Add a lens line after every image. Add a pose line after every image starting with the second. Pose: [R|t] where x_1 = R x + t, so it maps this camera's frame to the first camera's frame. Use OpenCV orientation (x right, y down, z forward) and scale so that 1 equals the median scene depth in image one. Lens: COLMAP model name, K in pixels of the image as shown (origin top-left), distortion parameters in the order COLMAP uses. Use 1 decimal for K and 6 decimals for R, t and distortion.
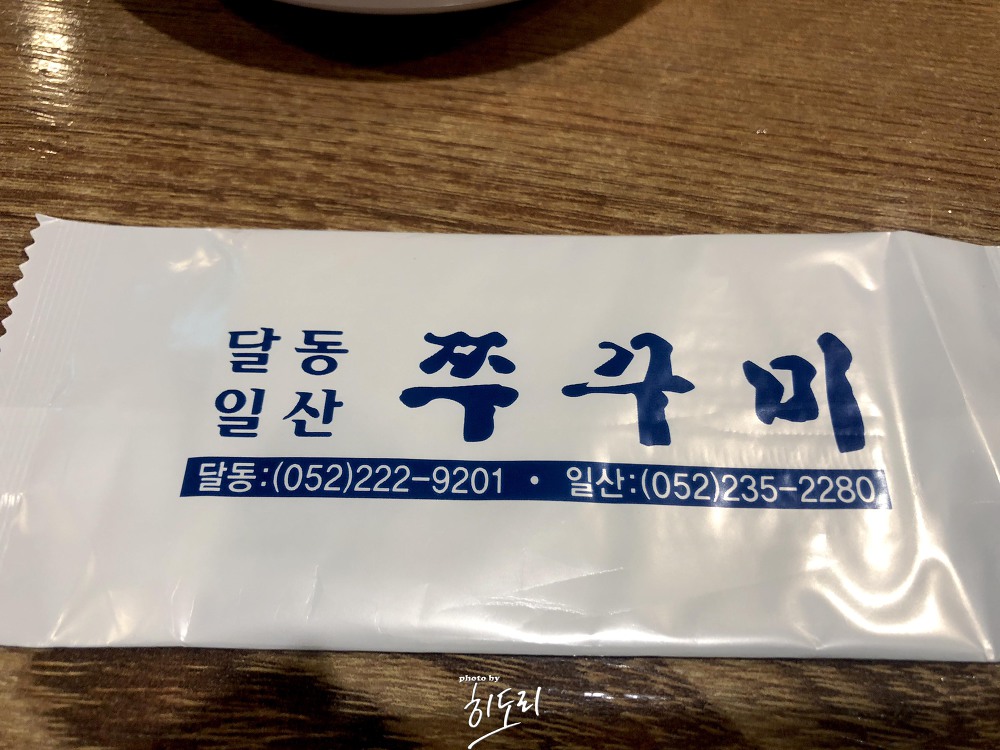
lens RADIAL K [[815.1, 0, 500.0], [0, 815.1, 375.0], [0, 0, 1]] dist [-0.002016, -0.006603]
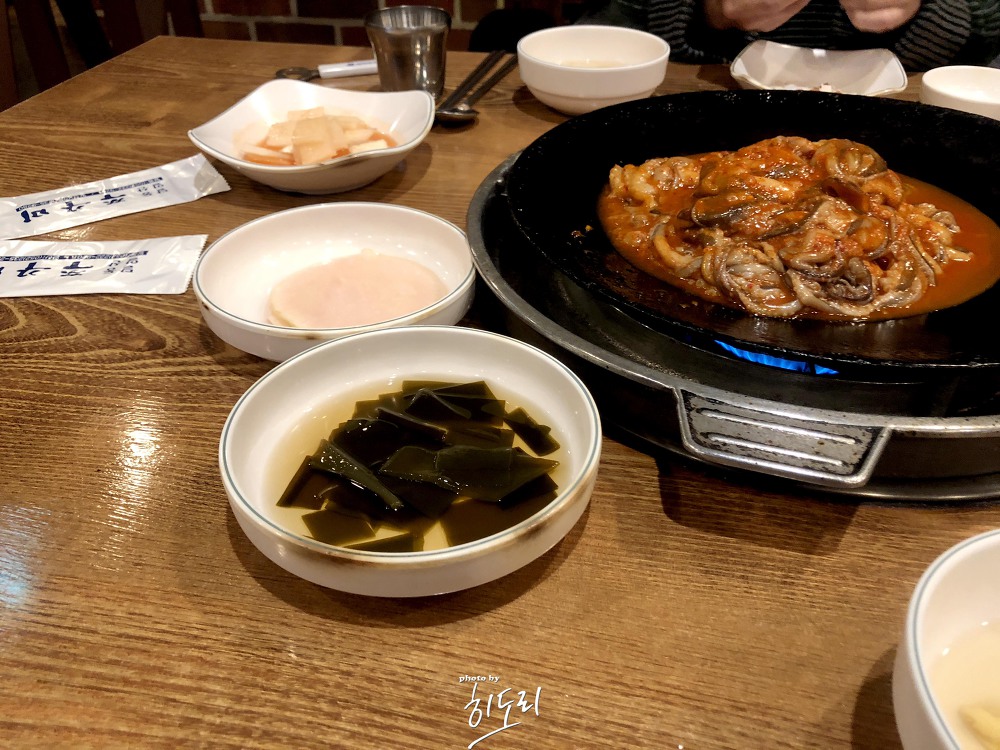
lens RADIAL K [[815.1, 0, 500.0], [0, 815.1, 375.0], [0, 0, 1]] dist [-0.002016, -0.006603]
pose [[0.998502, 0.031194, -0.044957, 0.193330], [-0.048588, 0.883320, -0.466245, -0.018643], [0.025168, 0.467731, 0.883512, -0.930688]]
